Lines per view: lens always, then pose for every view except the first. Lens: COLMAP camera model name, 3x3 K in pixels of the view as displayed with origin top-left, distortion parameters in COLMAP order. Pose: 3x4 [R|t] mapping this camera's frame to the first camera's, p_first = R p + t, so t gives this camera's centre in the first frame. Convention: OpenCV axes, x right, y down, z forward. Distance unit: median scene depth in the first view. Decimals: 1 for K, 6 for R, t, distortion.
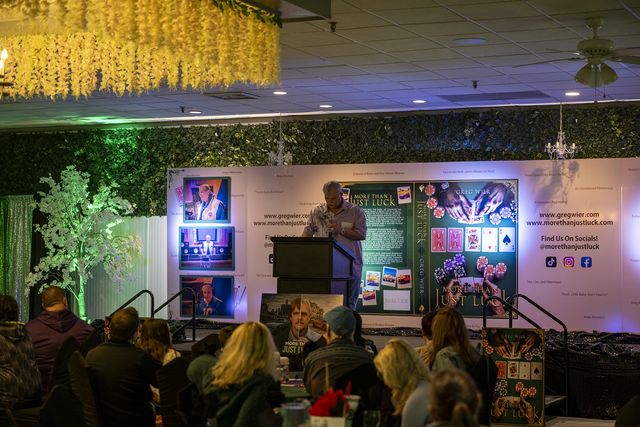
lens RADIAL K [[1279.3, 0, 314.1], [0, 1279.3, 213.8], [0, 0, 1]] dist [0.019744, 0.000000]
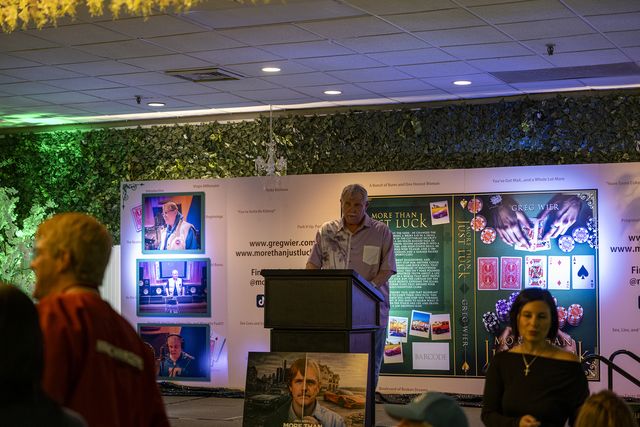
lens RADIAL K [[1334.1, 0, 309.7], [0, 1334.1, 220.6], [0, 0, 1]] dist [0.011090, 0.000000]
pose [[0.999937, -0.007413, 0.008405, -0.010930], [0.007611, 0.999687, -0.023811, 0.007397], [-0.008226, 0.023874, 0.999681, 0.231255]]
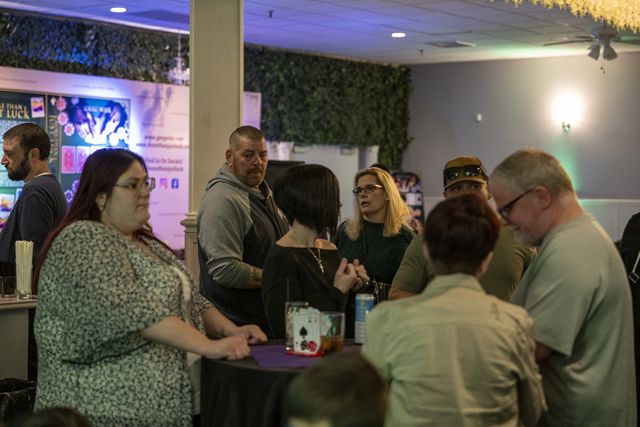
lens RADIAL K [[1242.8, 0, 319.2], [0, 1242.8, 214.9], [0, 0, 1]] dist [-0.024778, 0.000000]
pose [[0.200270, -0.028626, 0.979323, -0.723873], [-0.039841, 0.998508, 0.037335, 0.019312], [-0.978930, -0.046495, 0.198830, 0.636663]]
